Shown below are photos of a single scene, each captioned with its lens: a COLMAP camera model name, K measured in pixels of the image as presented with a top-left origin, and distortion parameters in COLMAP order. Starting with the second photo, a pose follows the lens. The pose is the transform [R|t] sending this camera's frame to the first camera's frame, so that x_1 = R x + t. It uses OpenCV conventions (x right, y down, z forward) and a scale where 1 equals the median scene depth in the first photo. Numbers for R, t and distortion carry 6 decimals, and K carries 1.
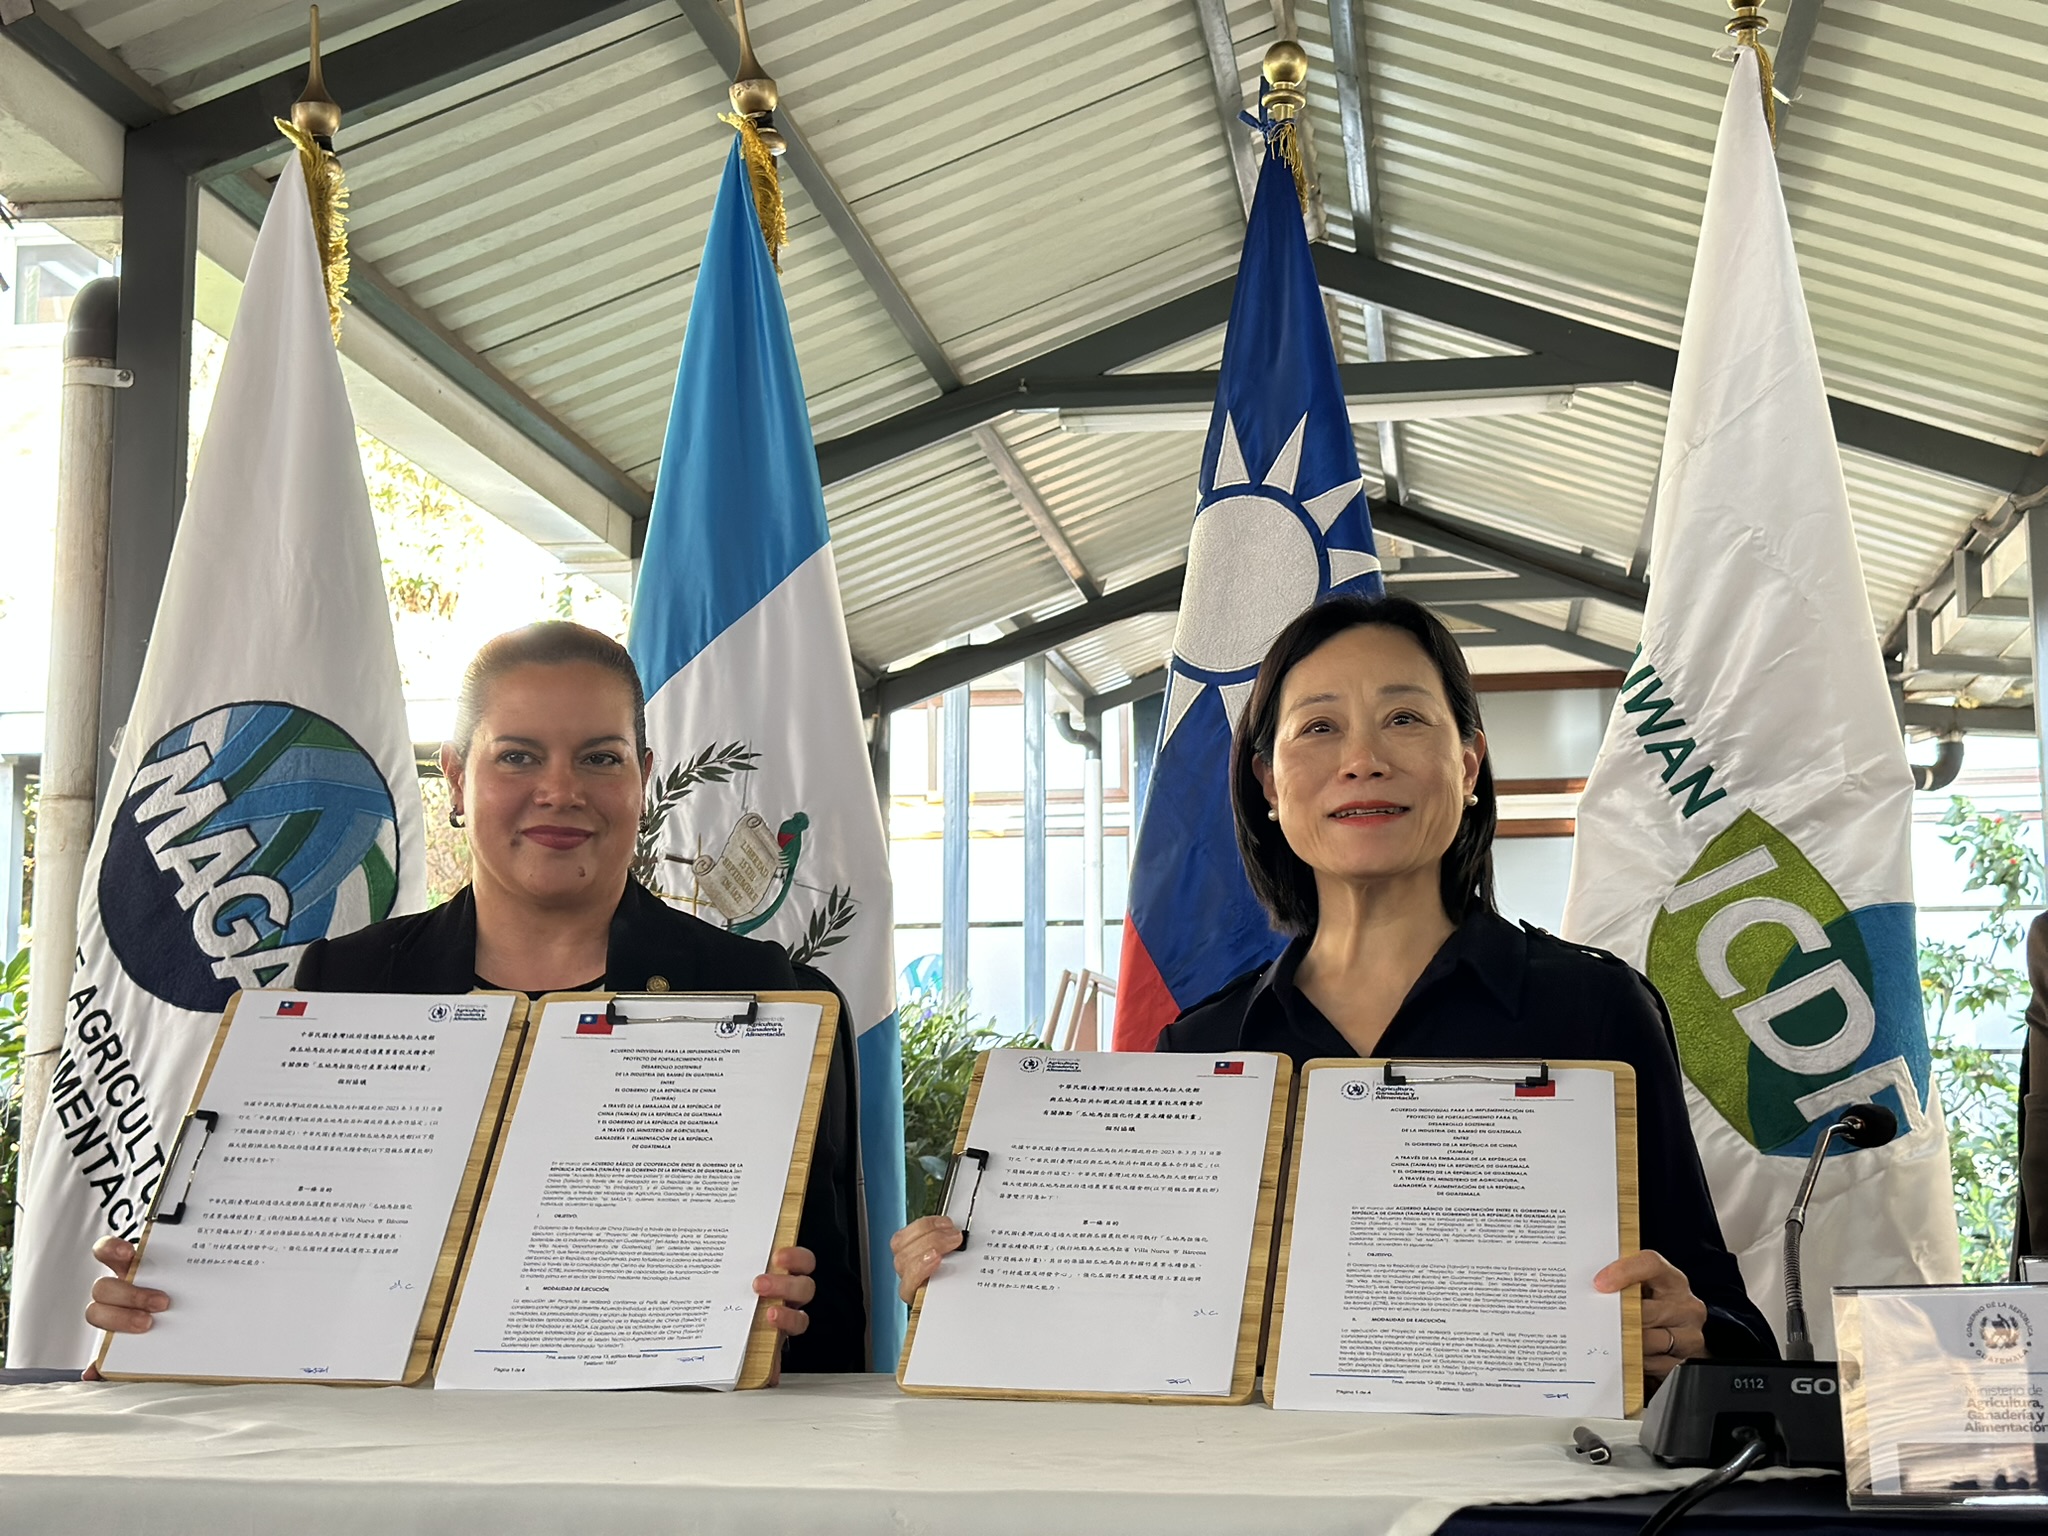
lens RADIAL K [[2923.5, 0, 1060.1], [0, 2923.5, 873.4], [0, 0, 1]] dist [0.508053, -2.139107]
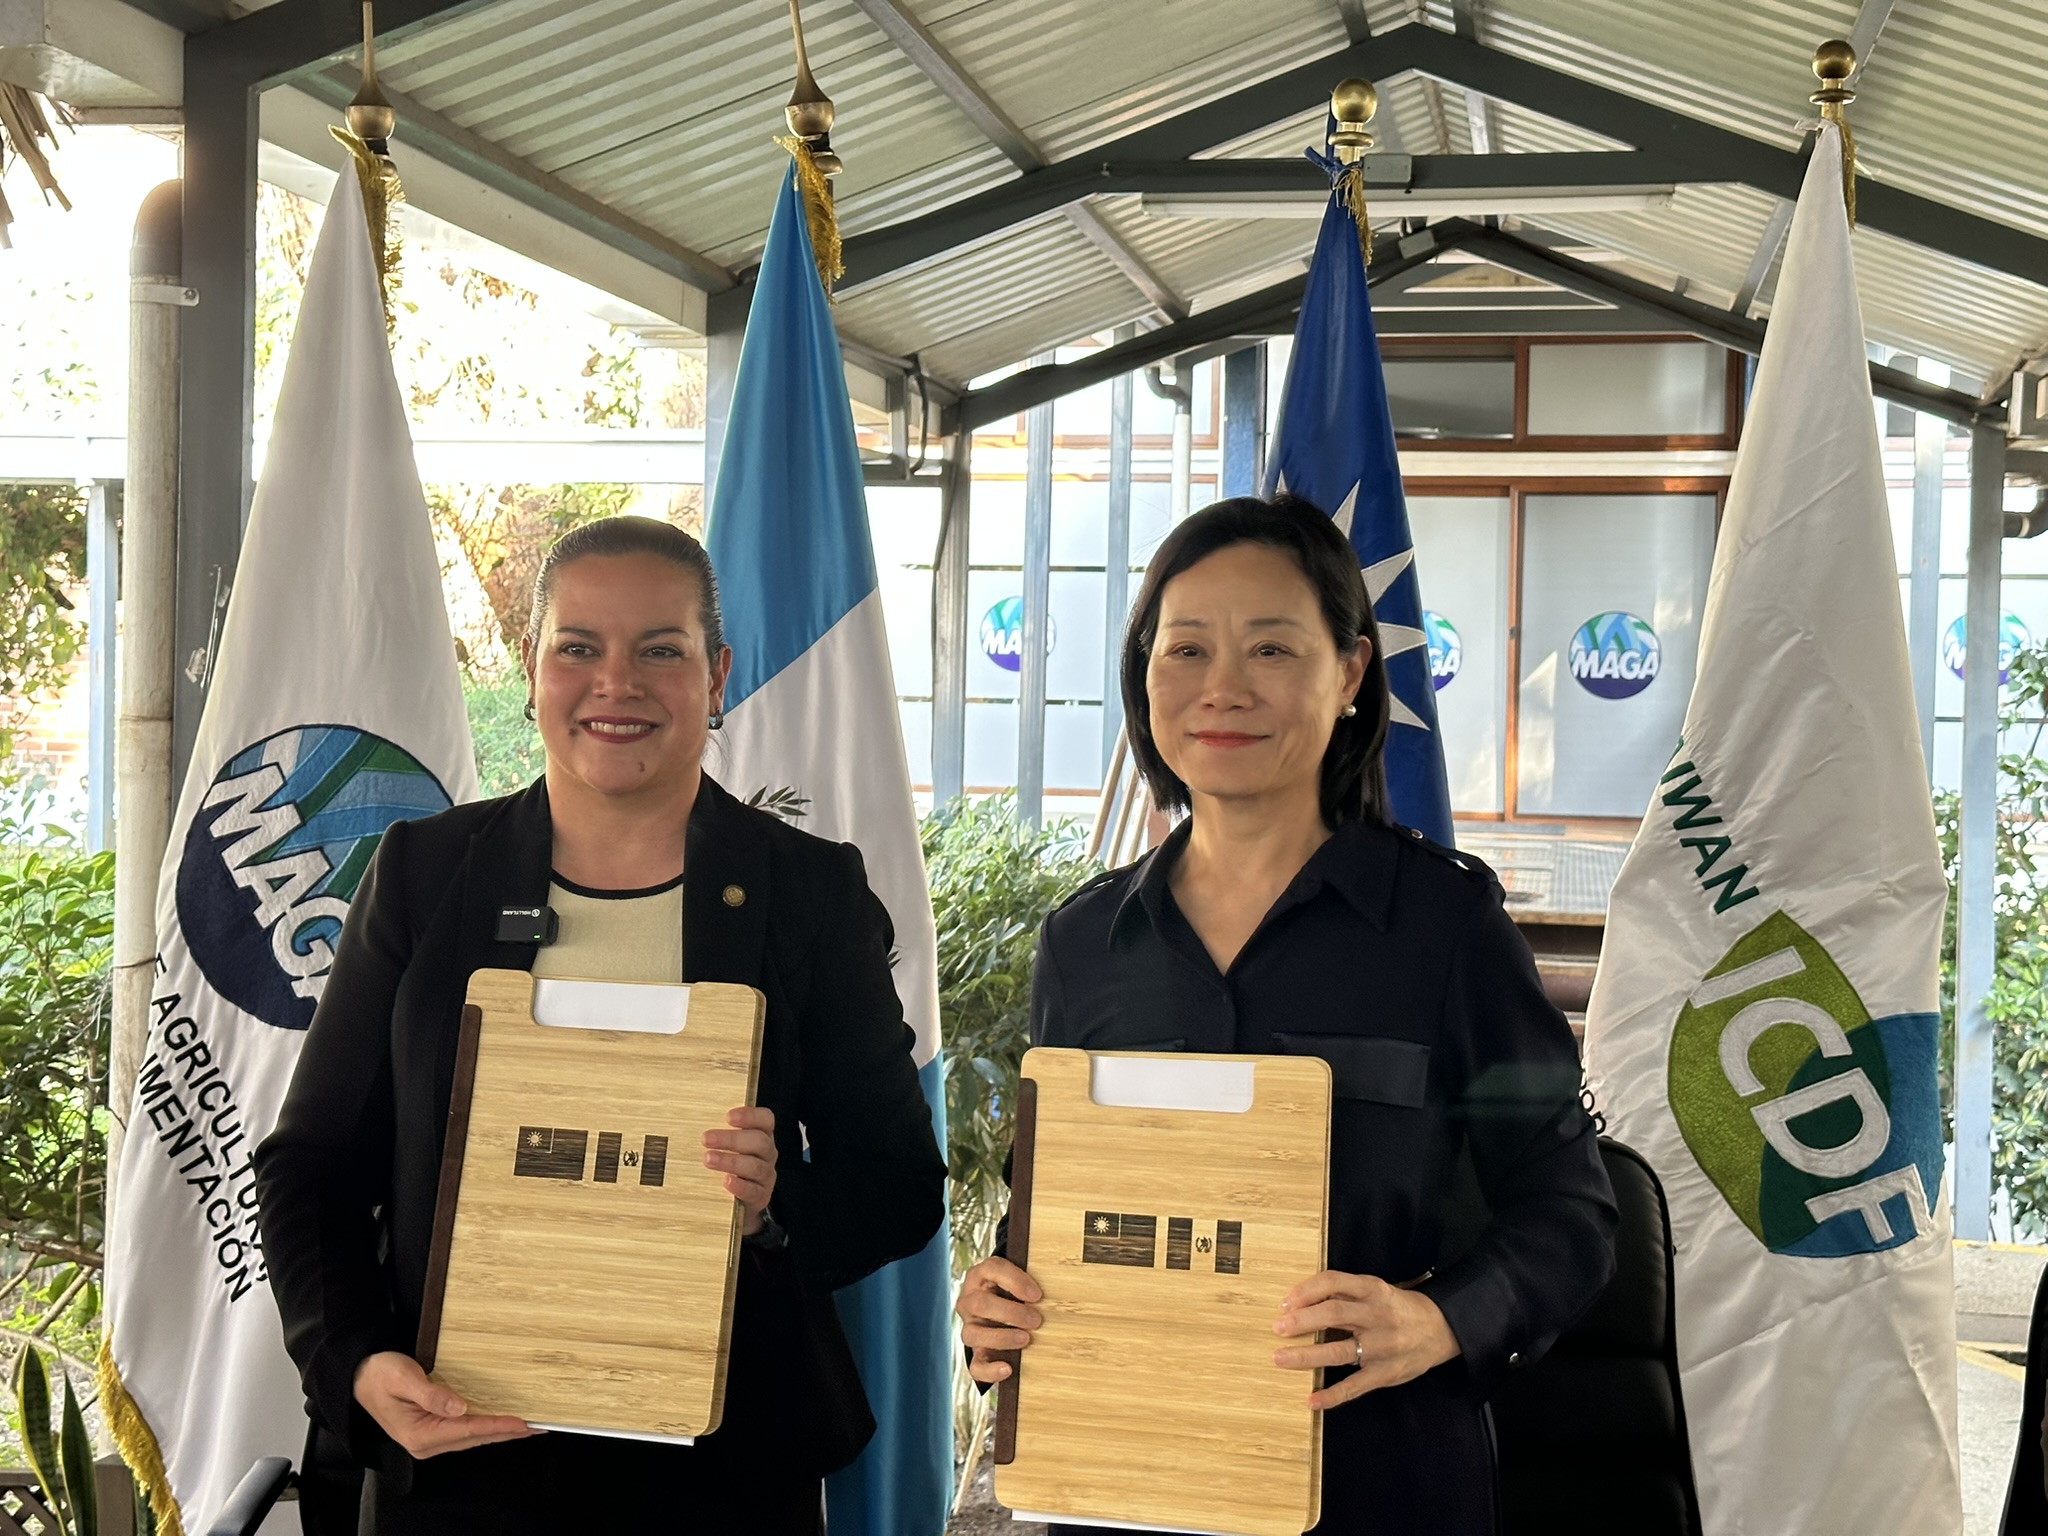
lens RADIAL K [[2893.0, 0, 1023.0], [0, 2893.0, 937.7], [0, 0, 1]] dist [0.420764, -1.319179]
pose [[0.998795, 0.025502, -0.041922, 0.015372], [-0.017690, 0.984025, 0.177147, -0.171004], [0.045770, -0.176192, 0.983291, 0.001470]]
